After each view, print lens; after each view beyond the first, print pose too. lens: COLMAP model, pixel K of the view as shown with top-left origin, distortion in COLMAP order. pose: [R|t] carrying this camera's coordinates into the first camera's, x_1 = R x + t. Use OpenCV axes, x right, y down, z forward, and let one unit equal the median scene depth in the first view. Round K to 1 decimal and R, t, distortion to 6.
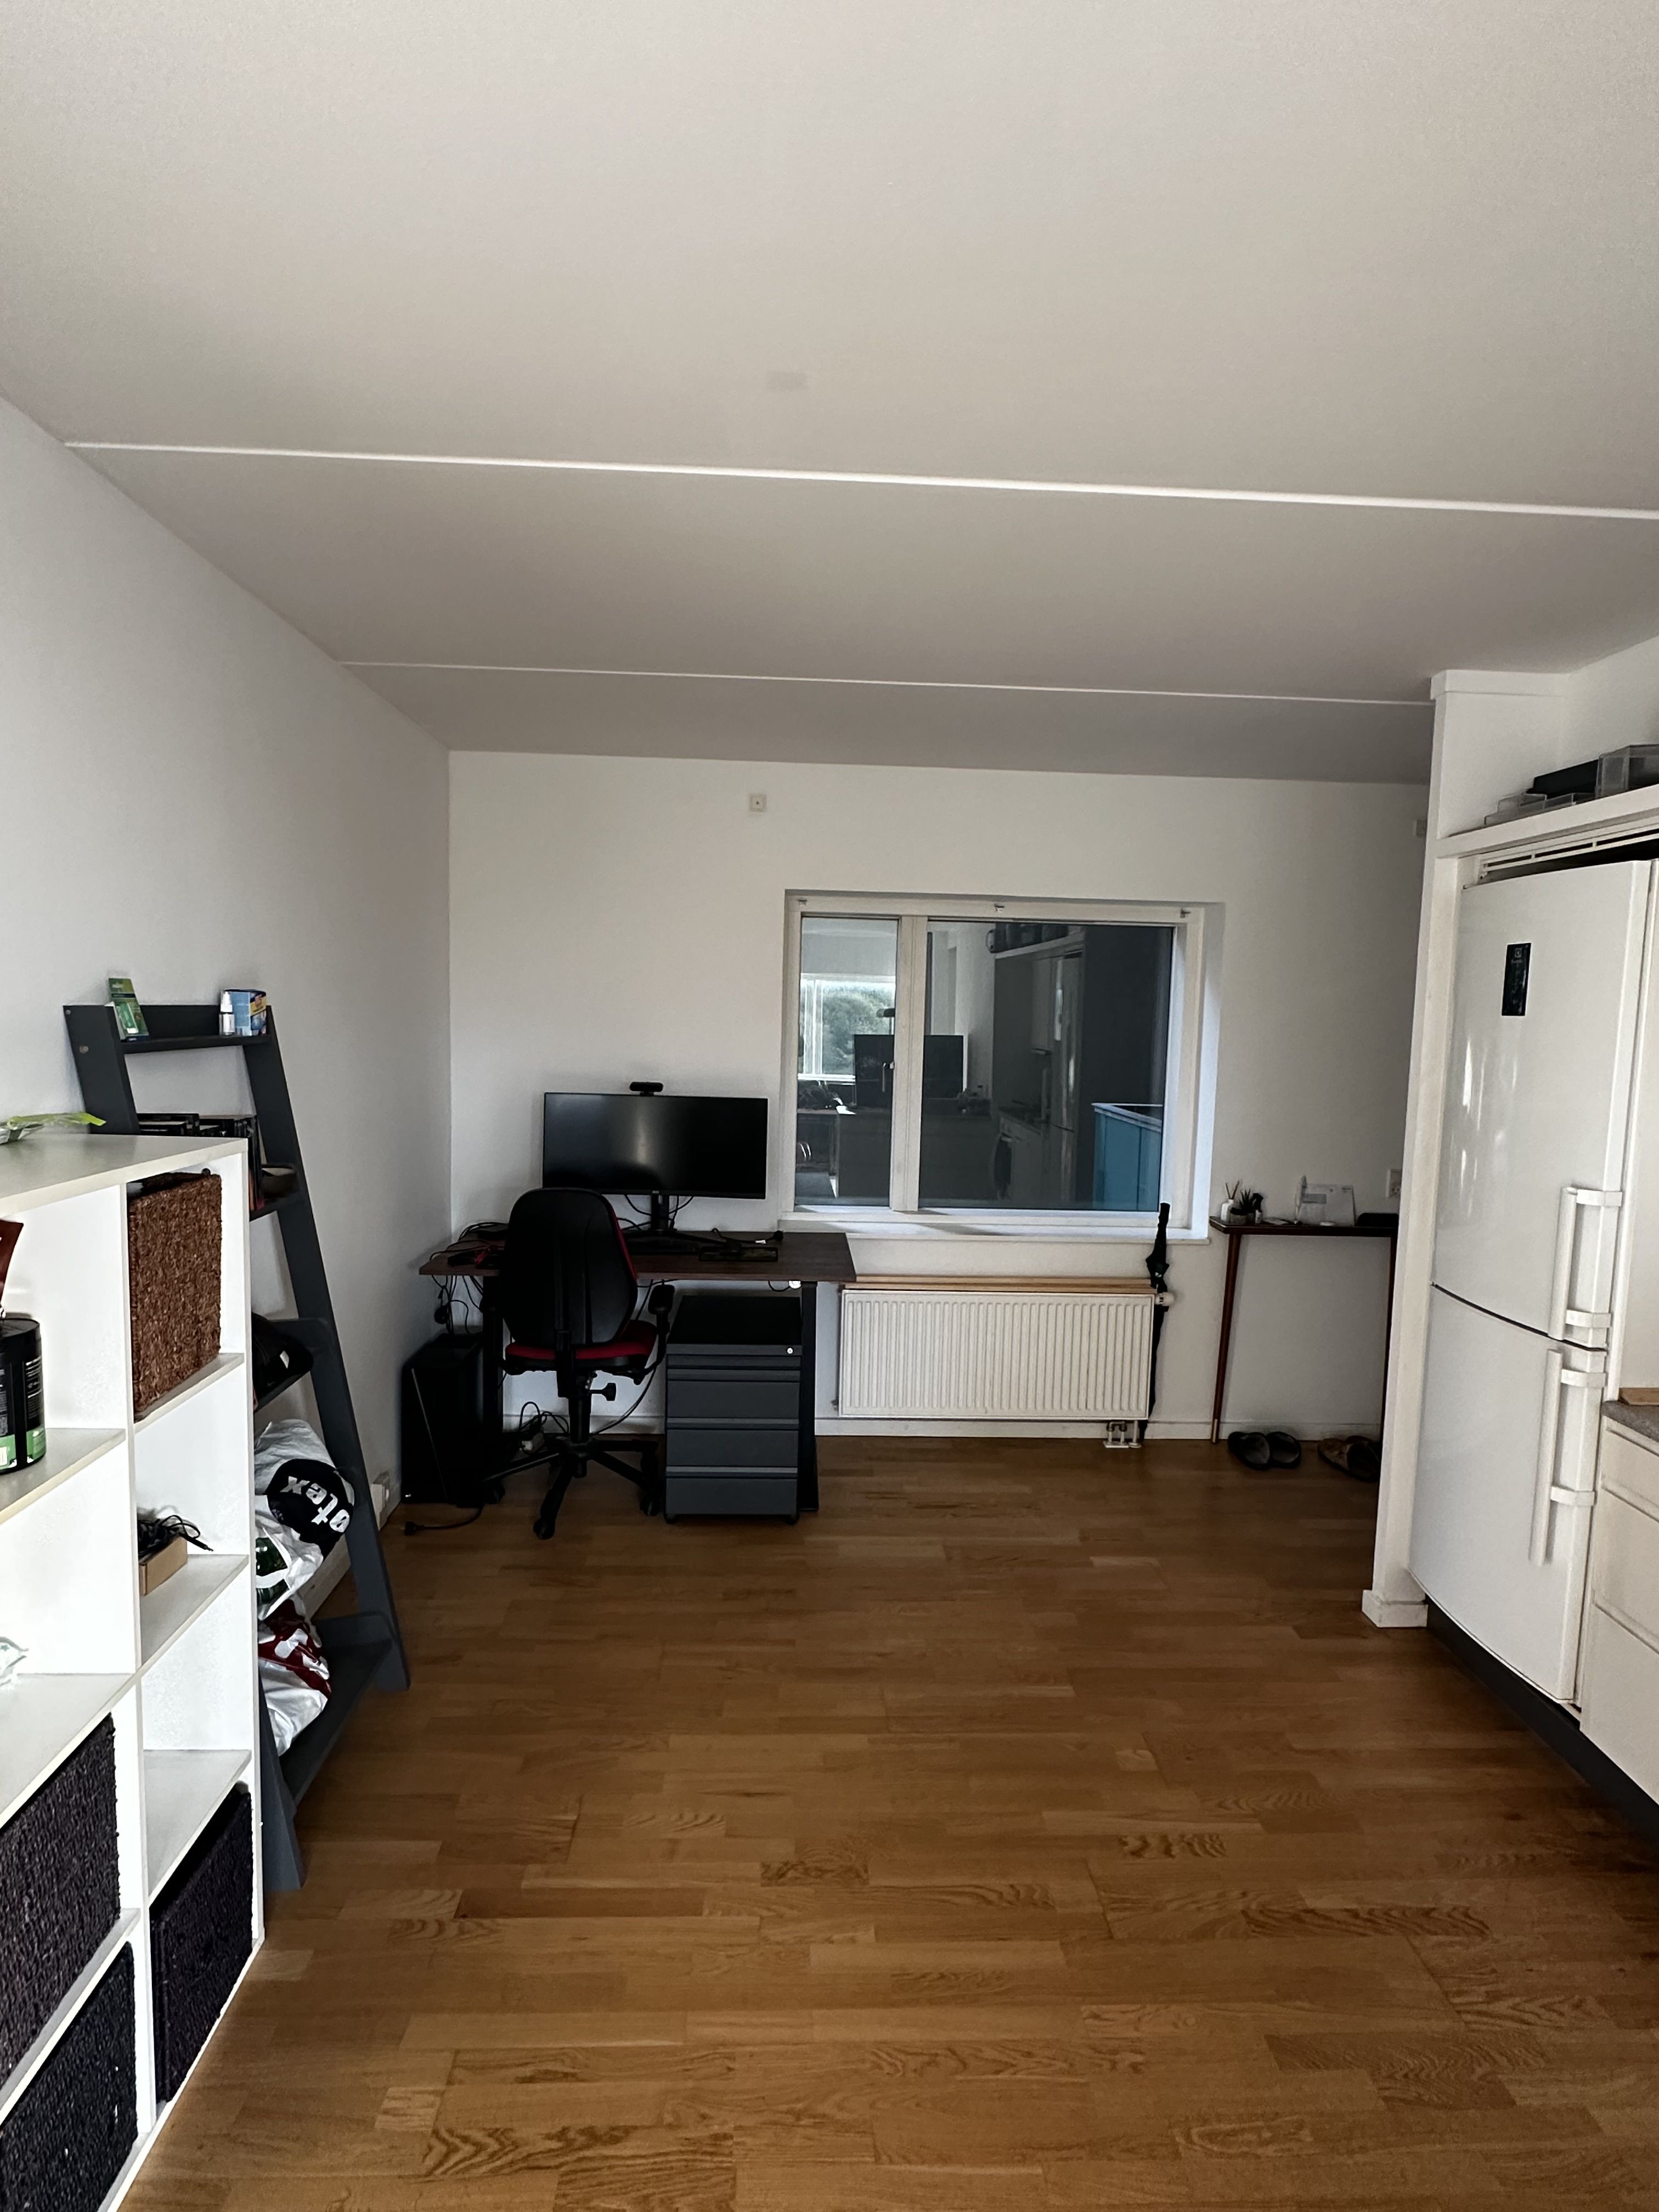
lens RADIAL K [[1100.2, 0, 831.0], [0, 1100.2, 1107.5], [0, 0, 1]] dist [-0.002480, -0.000397]
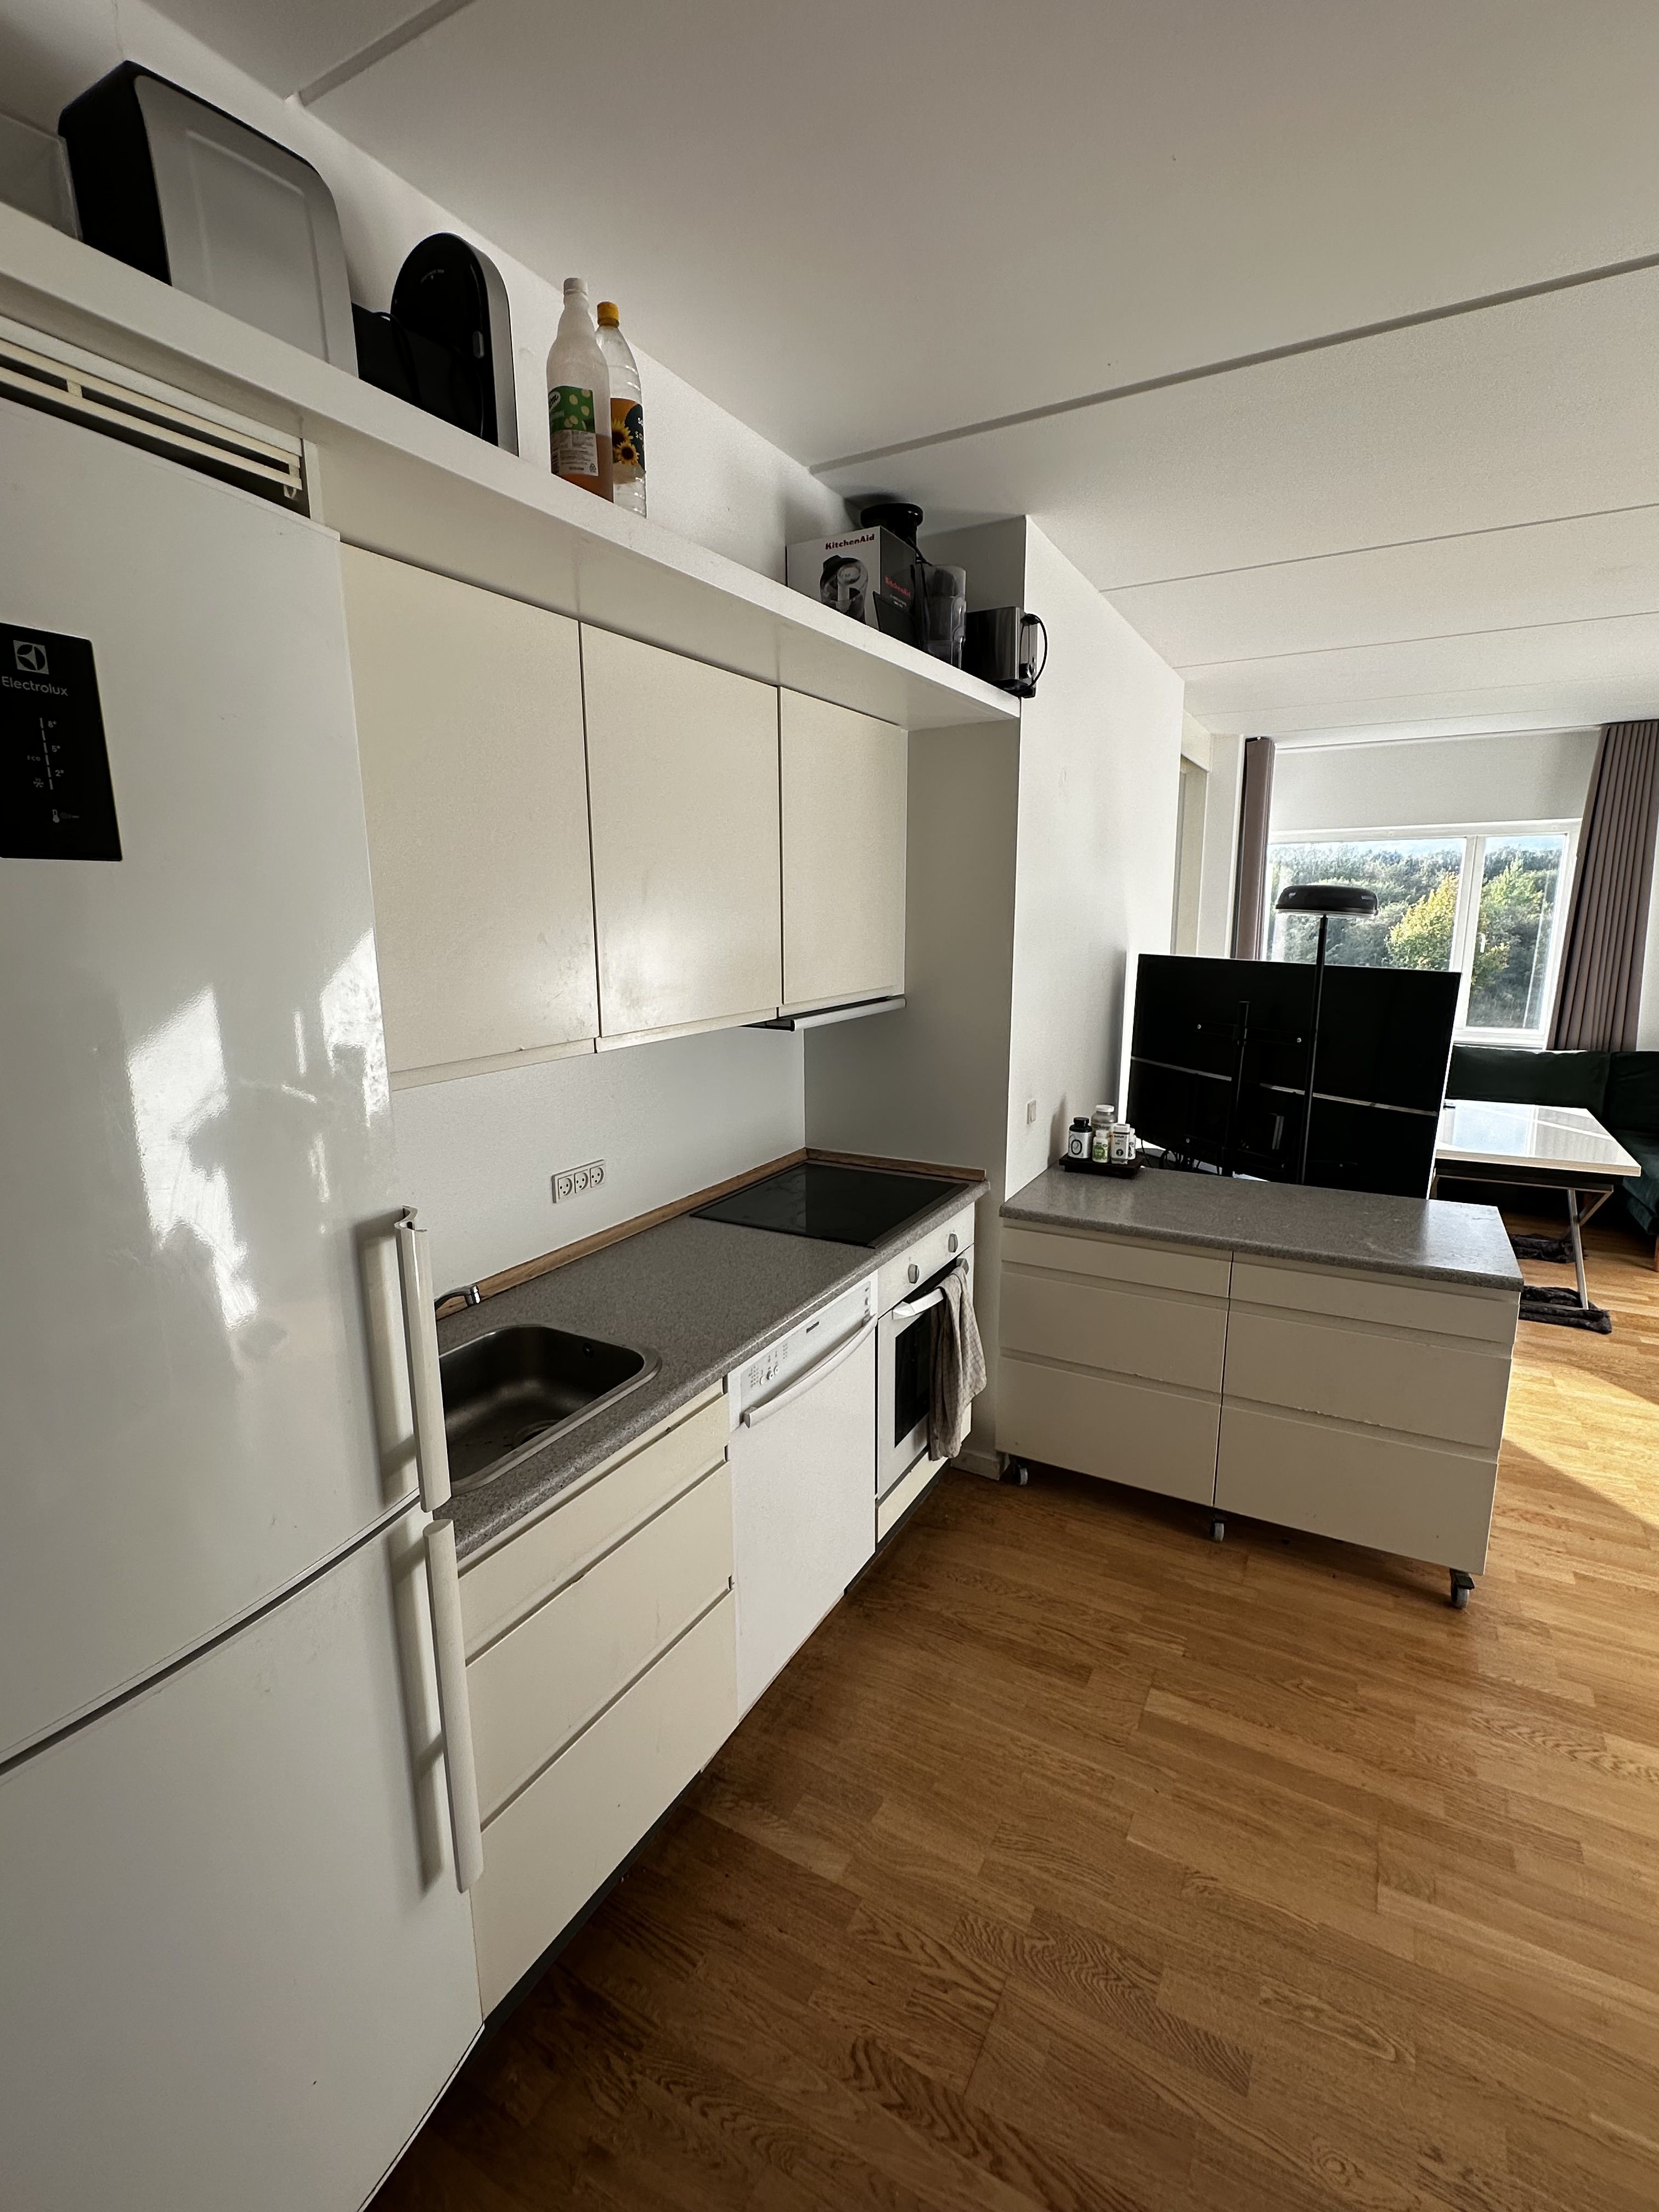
lens RADIAL K [[1010.4, 0, 822.6], [0, 1010.4, 1104.8], [0, 0, 1]] dist [0.001200, 0.000576]
pose [[-0.848104, -0.121685, 0.515667, 0.366061], [0.032828, 0.959330, 0.280370, -0.137330], [-0.528812, 0.254712, -0.809617, 1.640103]]
